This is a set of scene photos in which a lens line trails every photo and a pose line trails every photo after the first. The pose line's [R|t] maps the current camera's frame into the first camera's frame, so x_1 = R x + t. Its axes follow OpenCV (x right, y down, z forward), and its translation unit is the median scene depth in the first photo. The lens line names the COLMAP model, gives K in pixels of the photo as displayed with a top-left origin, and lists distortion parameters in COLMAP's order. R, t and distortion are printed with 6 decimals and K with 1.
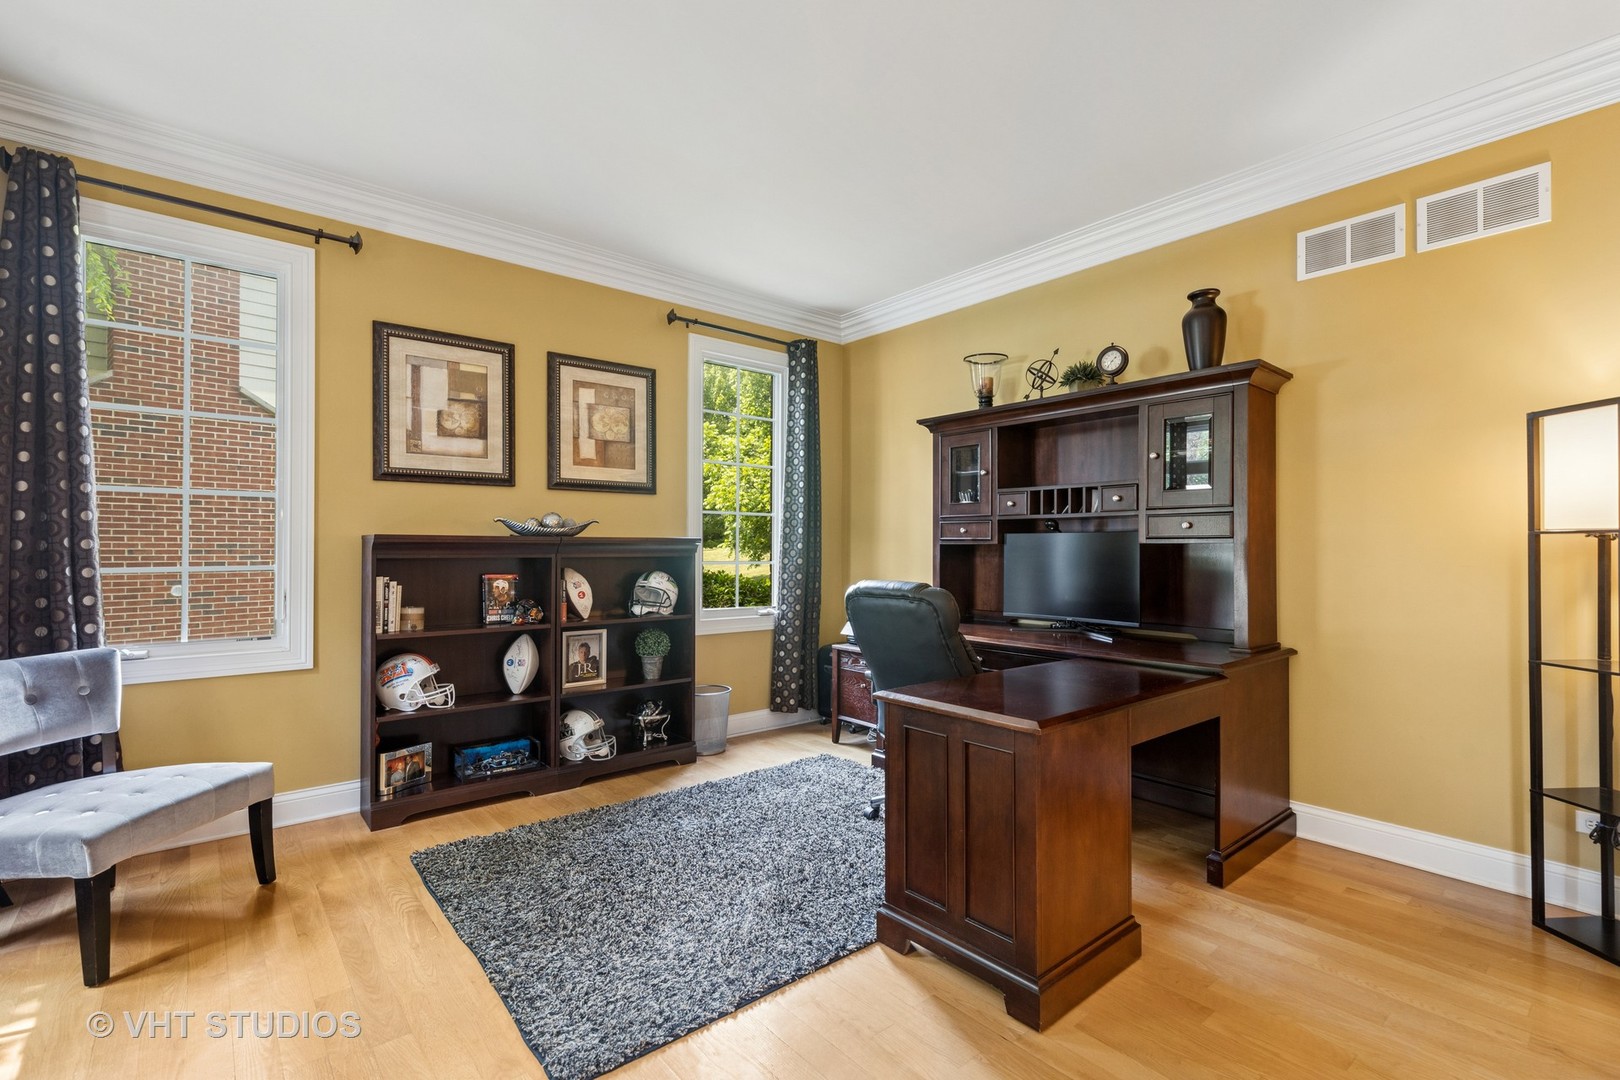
lens RADIAL K [[733.5, 0, 818.0], [0, 733.5, 542.6], [0, 0, 1]] dist [0.009353, -0.001952]
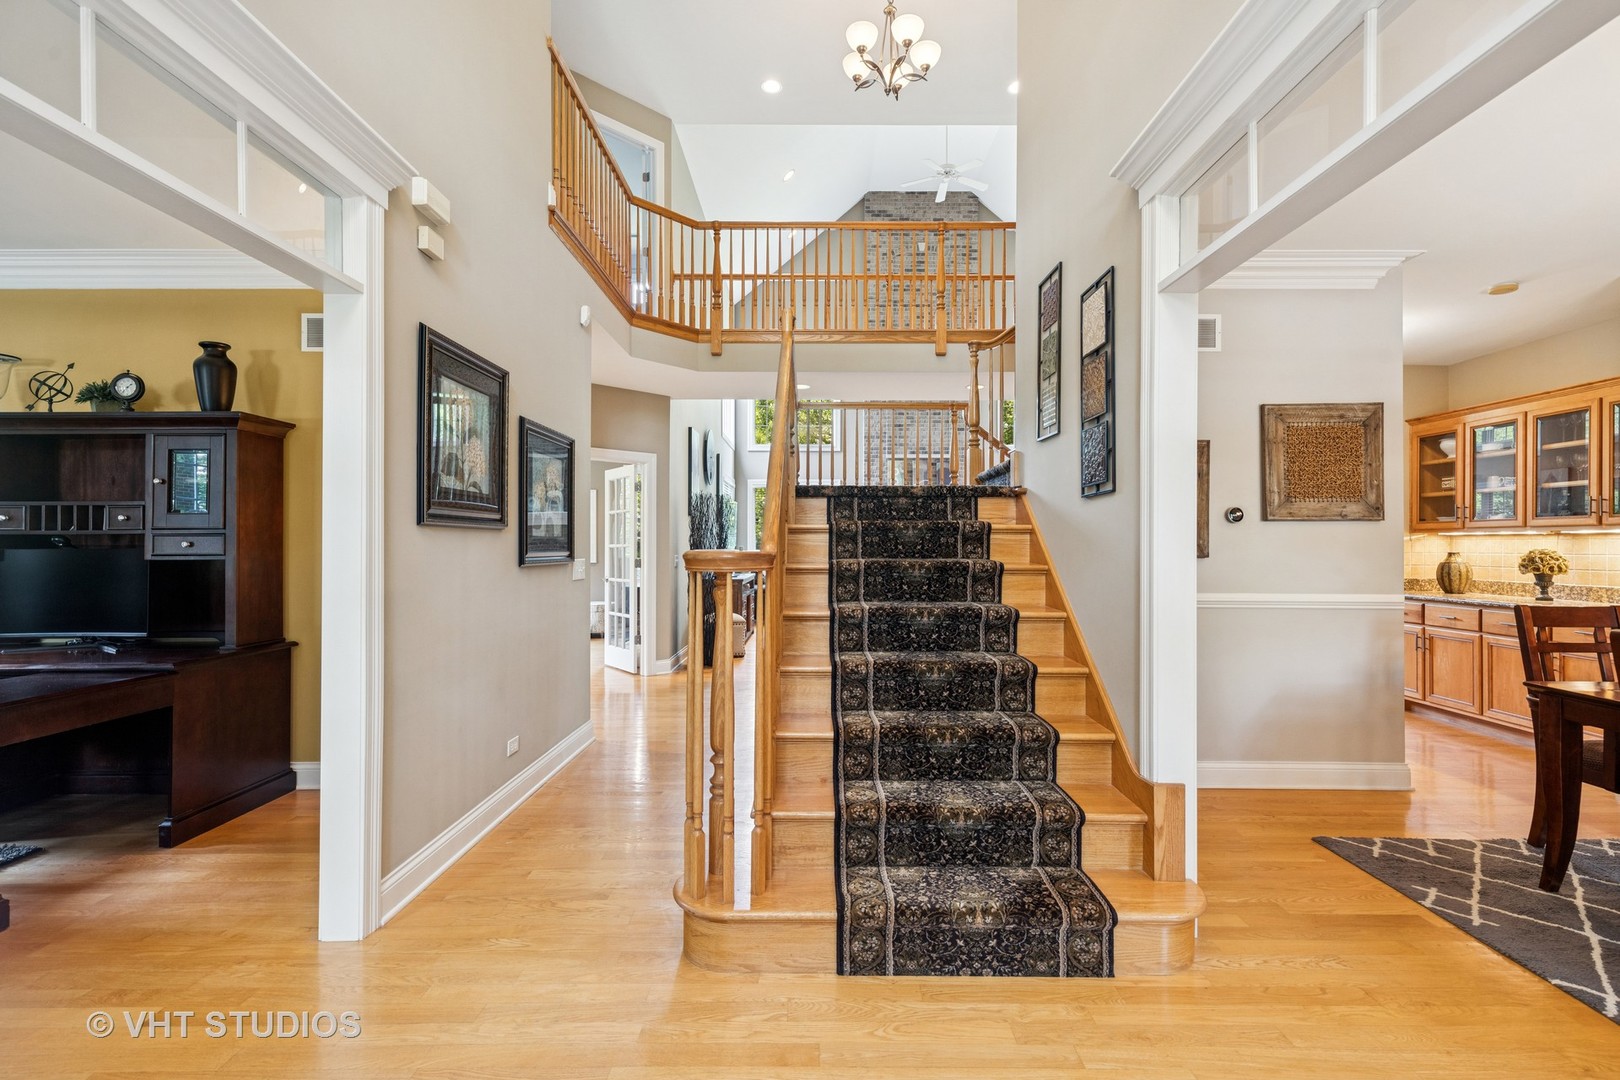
lens RADIAL K [[733.5, 0, 809.3], [0, 733.5, 539.6], [0, 0, 1]] dist [0.009353, -0.001952]
pose [[0.644747, -0.000598, 0.764396, 0.234741], [-0.000778, 0.999999, 0.001438, -0.032112], [-0.764395, -0.001522, 0.644746, -0.469022]]
